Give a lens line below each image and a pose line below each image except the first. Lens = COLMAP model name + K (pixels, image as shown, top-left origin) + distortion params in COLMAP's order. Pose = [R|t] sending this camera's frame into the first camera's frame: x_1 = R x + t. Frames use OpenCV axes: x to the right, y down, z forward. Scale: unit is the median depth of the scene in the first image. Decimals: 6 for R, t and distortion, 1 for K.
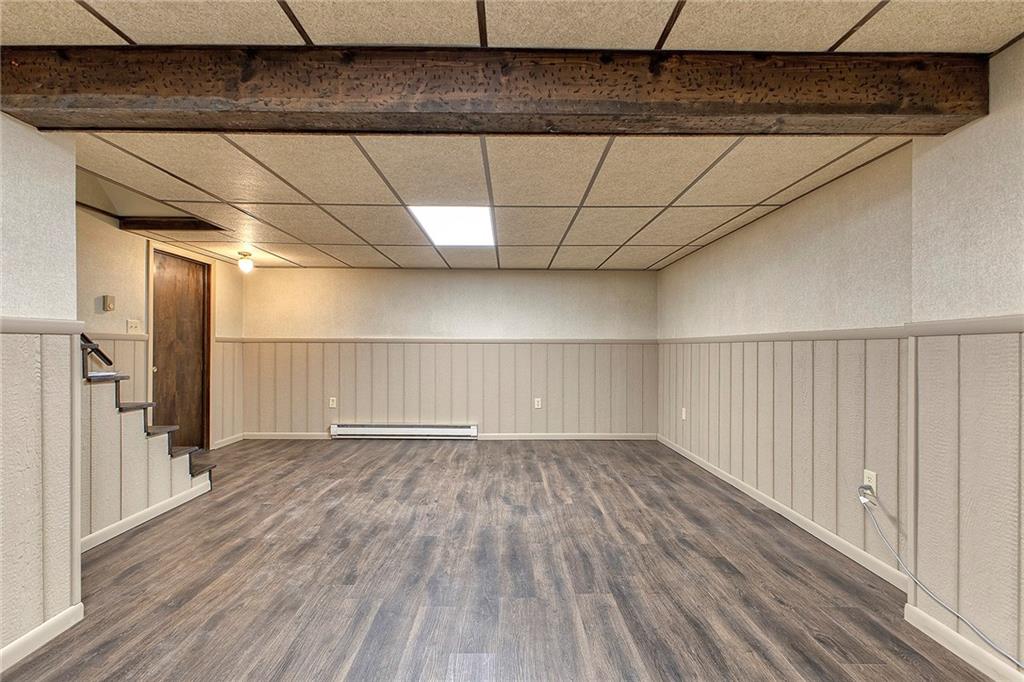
lens RADIAL K [[452.6, 0, 512.0], [0, 452.6, 336.3], [0, 0, 1]] dist [0.002979, 0.000055]
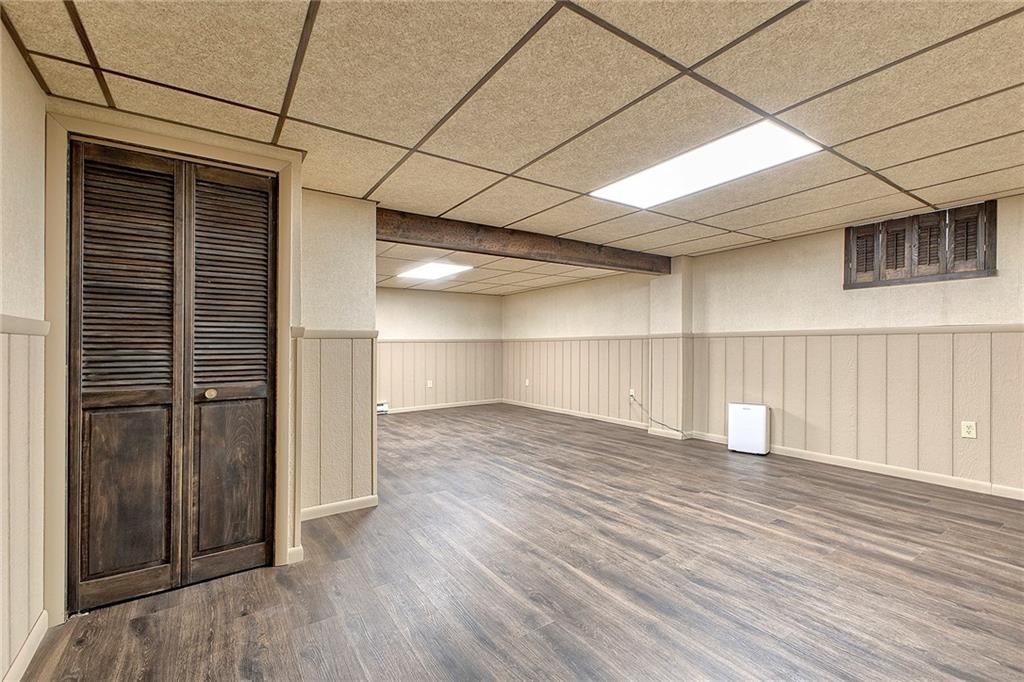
lens RADIAL K [[452.6, 0, 512.0], [0, 452.6, 336.3], [0, 0, 1]] dist [0.002979, 0.000055]
pose [[0.836078, -0.000075, 0.548611, -0.833046], [-0.001884, 0.999994, 0.003008, -0.012574], [-0.548607, -0.003549, 0.836073, -0.547788]]
